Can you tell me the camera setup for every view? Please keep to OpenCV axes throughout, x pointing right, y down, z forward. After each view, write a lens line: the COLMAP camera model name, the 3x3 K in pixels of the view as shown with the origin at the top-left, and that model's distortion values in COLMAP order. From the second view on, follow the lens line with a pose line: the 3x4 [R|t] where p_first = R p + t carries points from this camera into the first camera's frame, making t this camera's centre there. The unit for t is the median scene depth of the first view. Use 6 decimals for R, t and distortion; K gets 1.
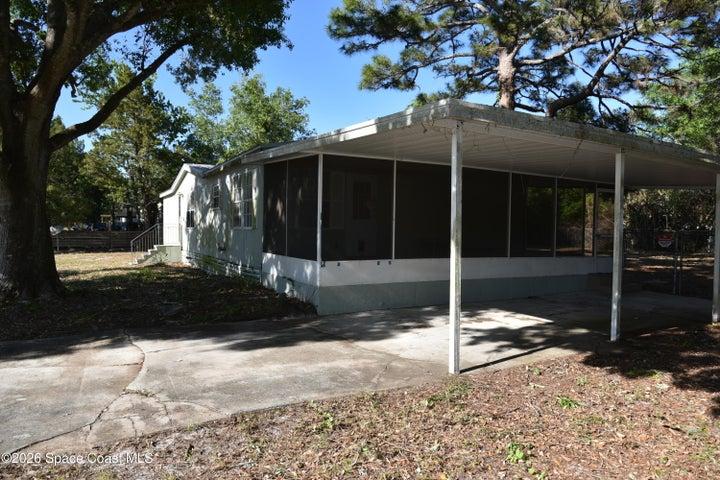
lens RADIAL K [[485.9, 0, 360.9], [0, 485.9, 242.0], [0, 0, 1]] dist [-0.041047, 0.006002]
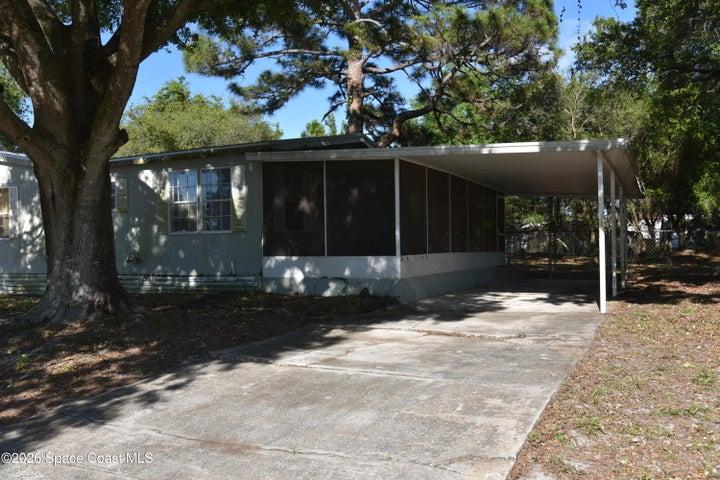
lens RADIAL K [[618.5, 0, 358.1], [0, 618.5, 238.2], [0, 0, 1]] dist [-0.000055, 0.005874]
pose [[0.818689, -0.019900, 0.573892, -0.734684], [0.043461, 0.998680, -0.027371, 0.027247], [-0.572590, 0.047350, 0.818473, -0.062185]]
